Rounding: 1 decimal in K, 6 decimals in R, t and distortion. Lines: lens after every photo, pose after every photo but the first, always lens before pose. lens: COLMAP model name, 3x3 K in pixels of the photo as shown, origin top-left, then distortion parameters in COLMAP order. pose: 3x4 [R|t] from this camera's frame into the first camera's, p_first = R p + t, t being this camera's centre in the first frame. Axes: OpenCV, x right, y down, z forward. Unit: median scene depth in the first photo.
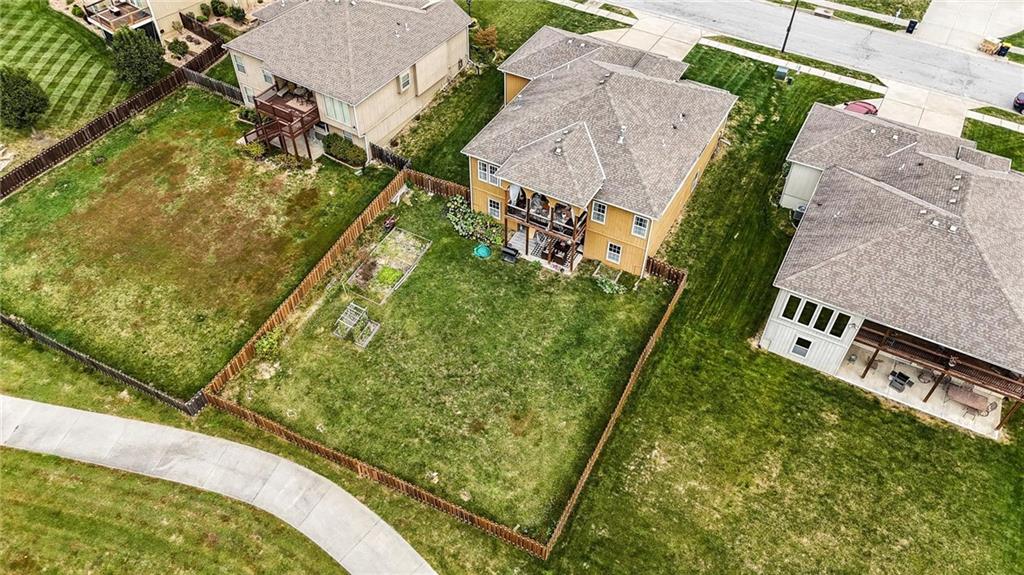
lens RADIAL K [[754.0, 0, 514.0], [0, 754.0, 285.6], [0, 0, 1]] dist [0.068720, -0.055129]
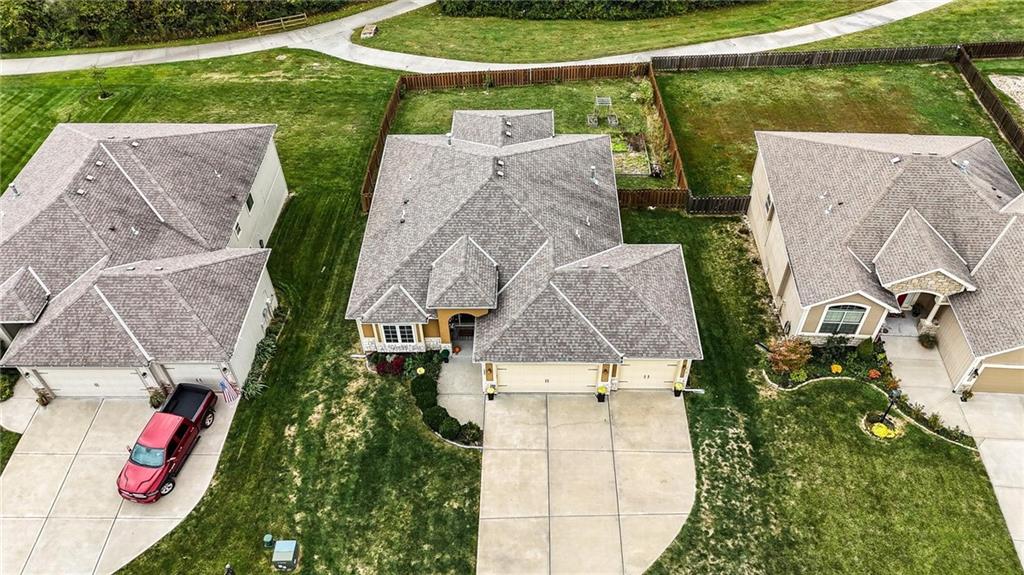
lens RADIAL K [[754.0, 0, 514.0], [0, 754.0, 285.6], [0, 0, 1]] dist [0.068720, -0.055129]
pose [[-0.884632, 0.331856, -0.327562, 0.421582], [-0.333902, 0.039507, 0.941779, -1.053175], [0.325476, 0.942502, 0.075859, 1.096992]]
